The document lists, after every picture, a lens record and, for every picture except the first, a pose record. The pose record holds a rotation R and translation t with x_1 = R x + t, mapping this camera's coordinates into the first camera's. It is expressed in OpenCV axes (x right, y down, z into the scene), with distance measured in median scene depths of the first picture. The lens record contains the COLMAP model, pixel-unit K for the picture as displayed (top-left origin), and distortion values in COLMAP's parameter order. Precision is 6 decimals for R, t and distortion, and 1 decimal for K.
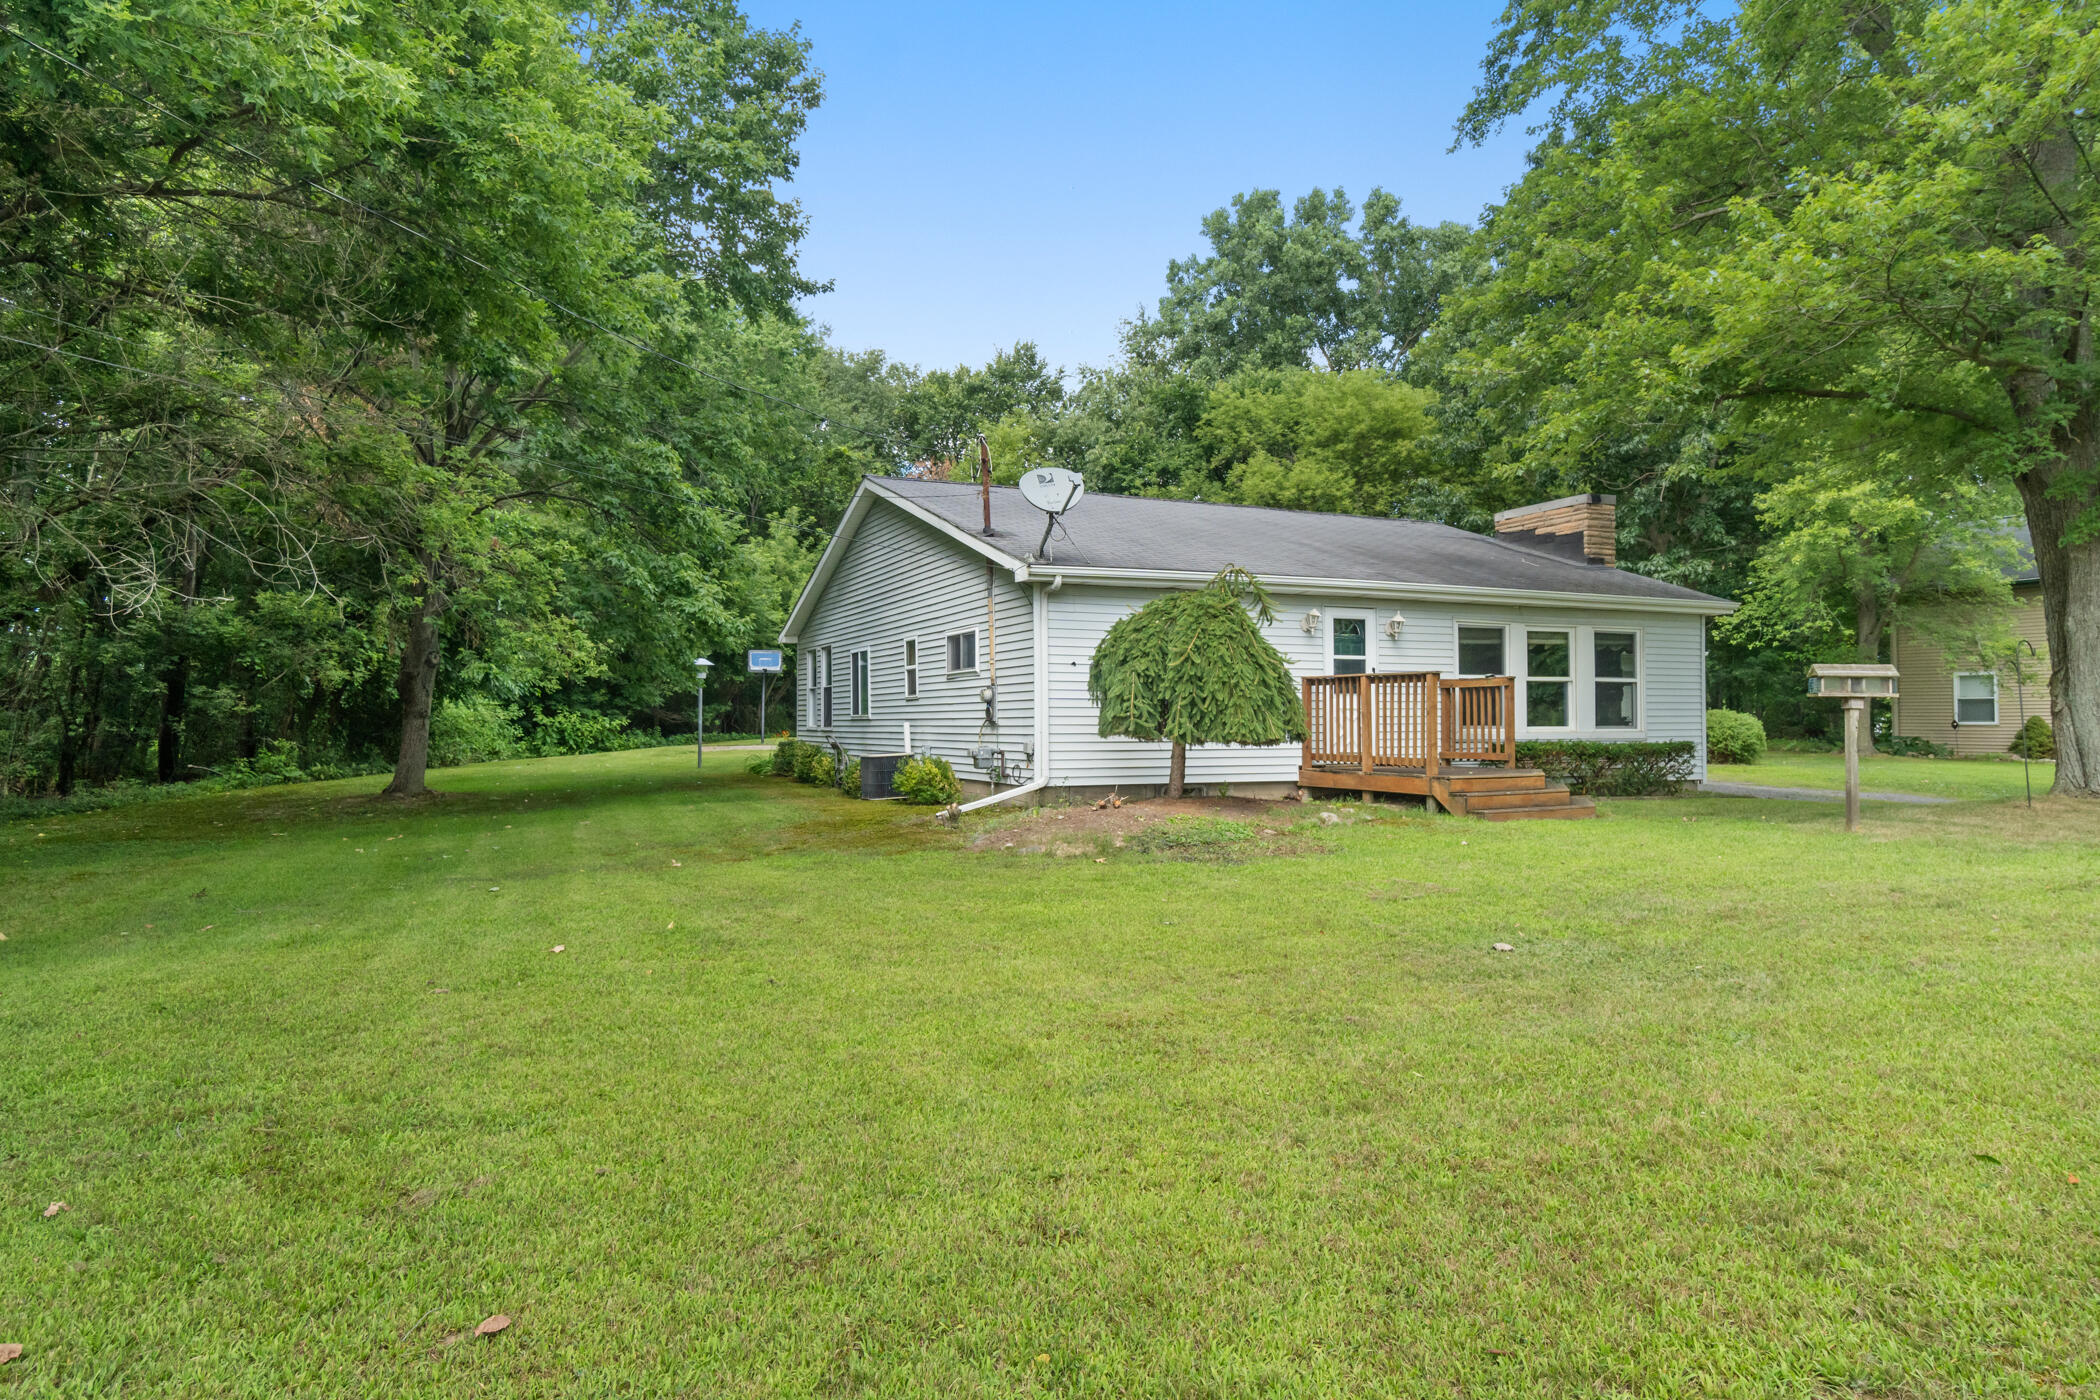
lens RADIAL K [[1228.8, 0, 1046.2], [0, 1228.8, 698.9], [0, 0, 1]] dist [-0.003963, -0.000276]
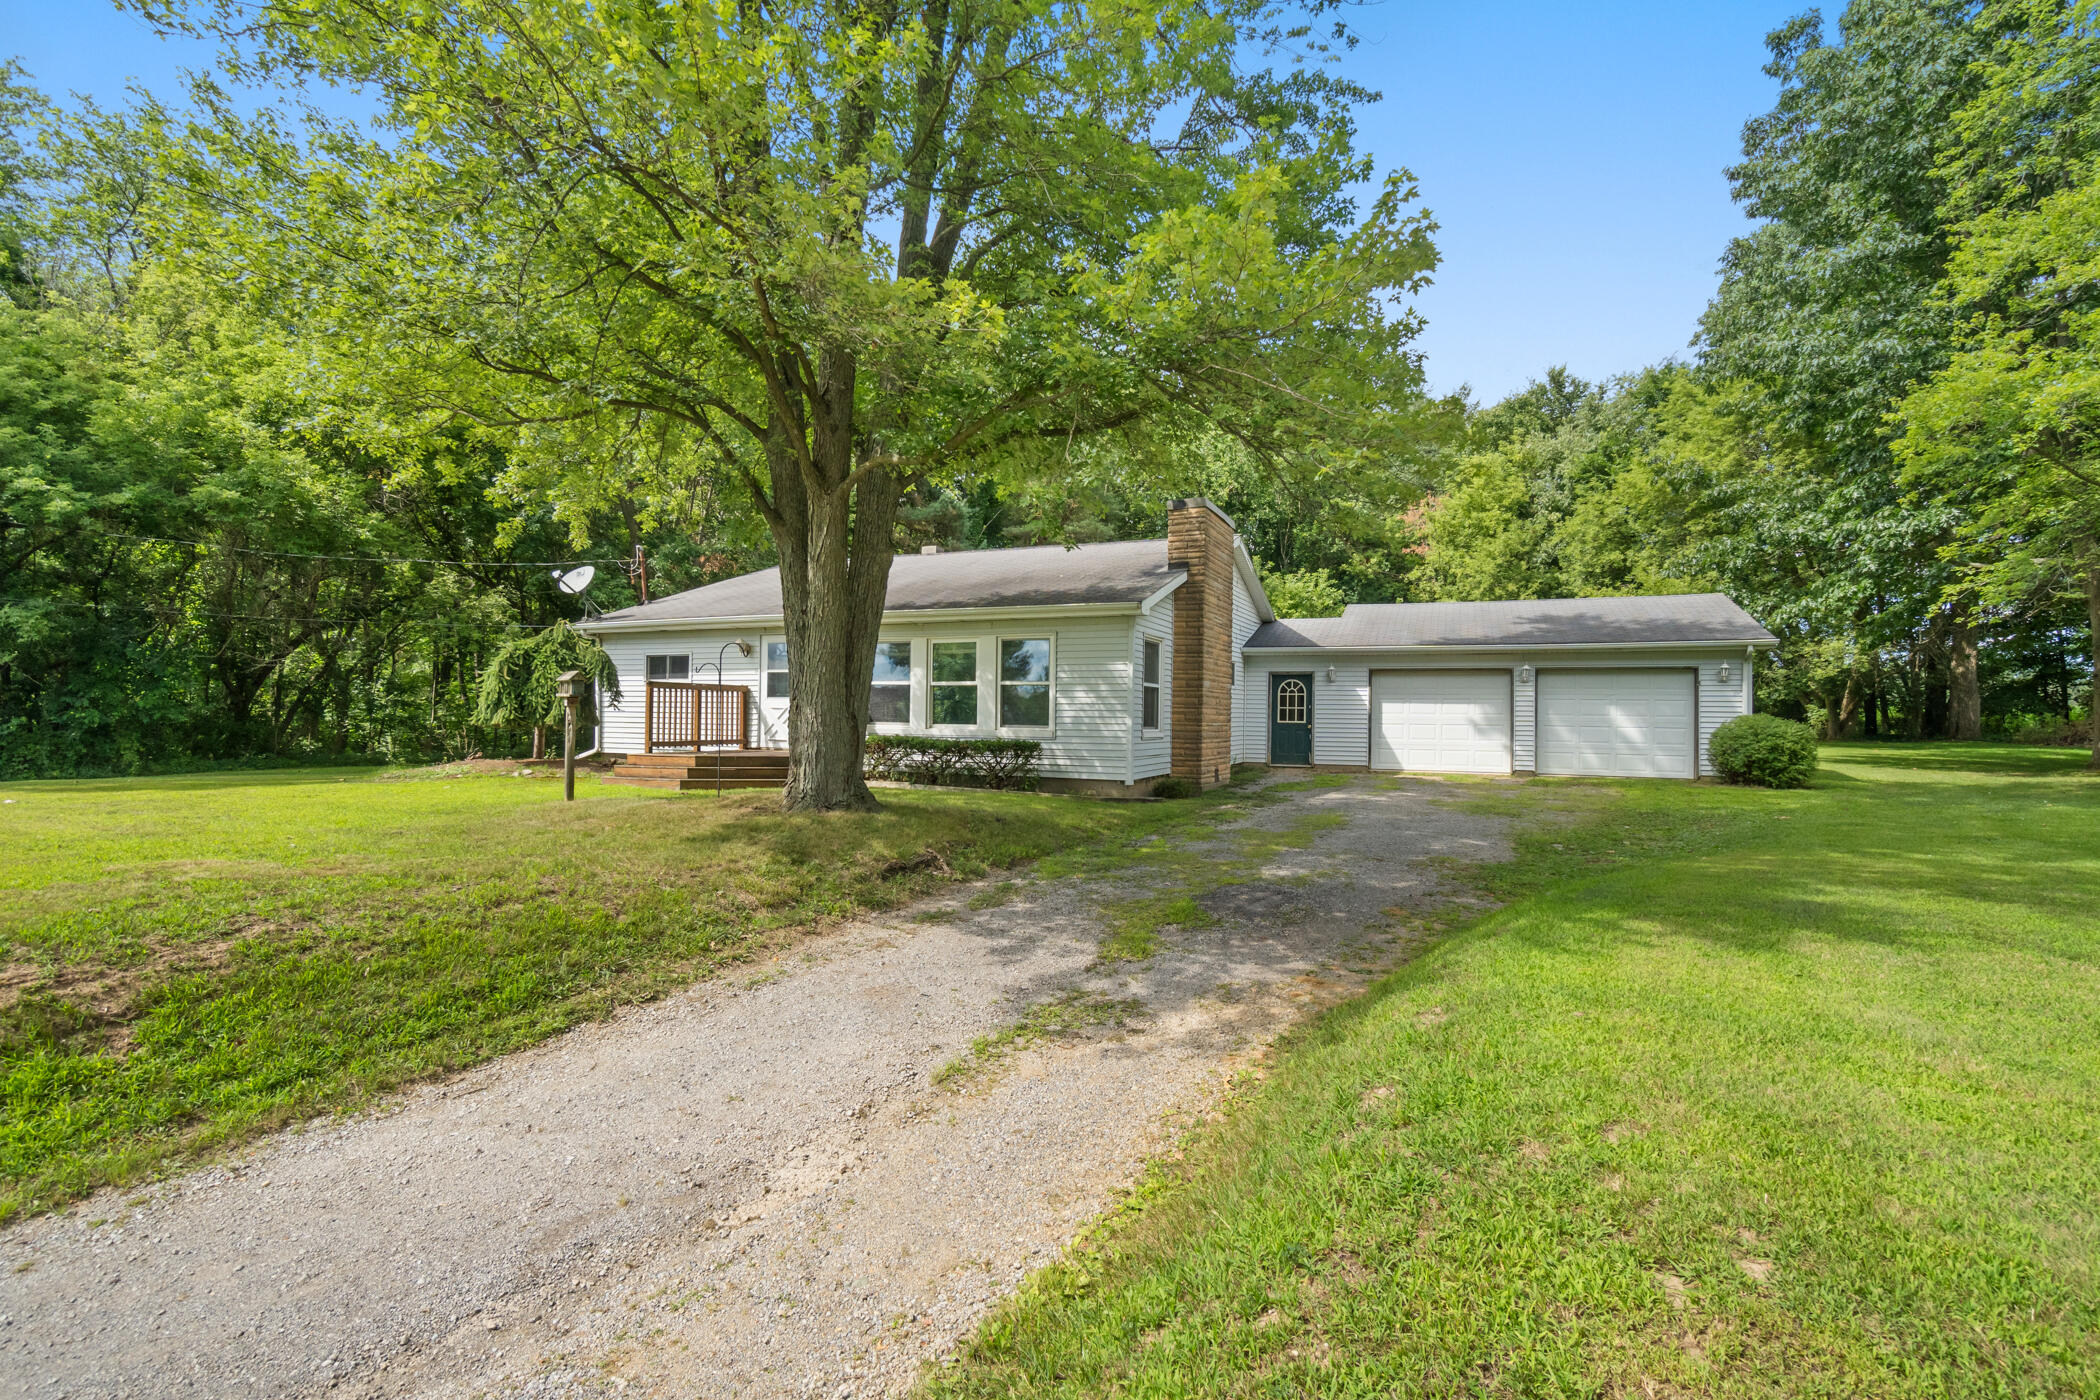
lens RADIAL K [[975.7, 0, 1050.2], [0, 975.7, 699.4], [0, 0, 1]] dist [-0.002971, -0.000391]
pose [[0.684207, -0.006013, -0.729263, 0.318019], [-0.001094, 0.999956, -0.009271, 0.001915], [0.729287, 0.007141, 0.684171, 0.122238]]
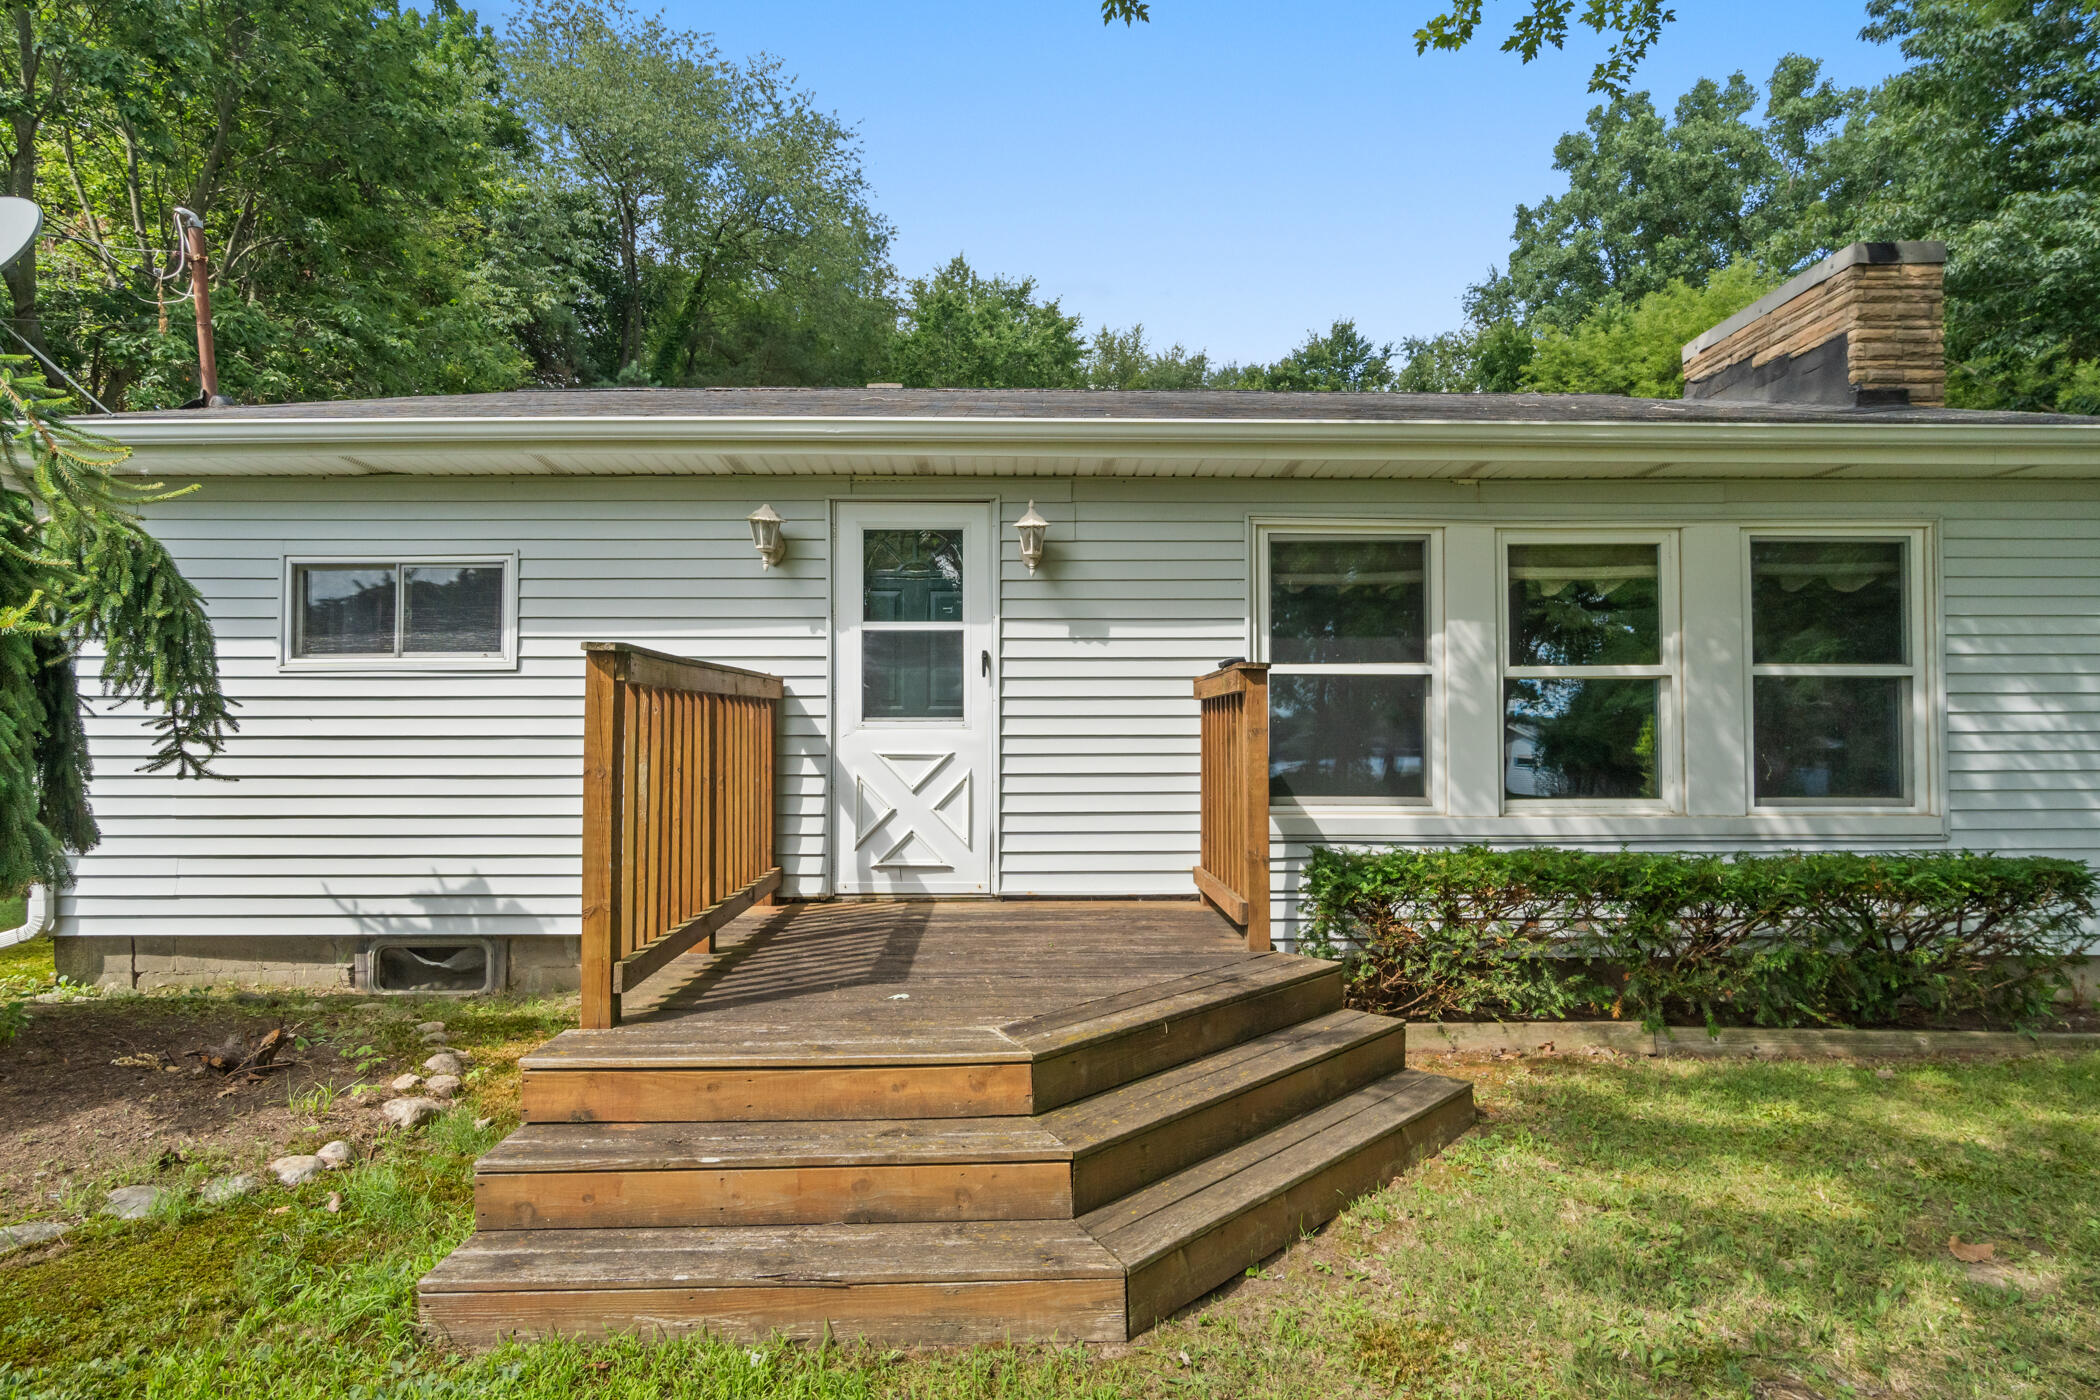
lens RADIAL K [[1091.2, 0, 1056.1], [0, 1091.2, 702.4], [0, 0, 1]] dist [0.003874, 0.001227]
pose [[0.921136, -0.010364, -0.389104, 0.108856], [0.008071, 0.999939, -0.007526, -0.001698], [0.389158, 0.003792, 0.921163, 0.177427]]
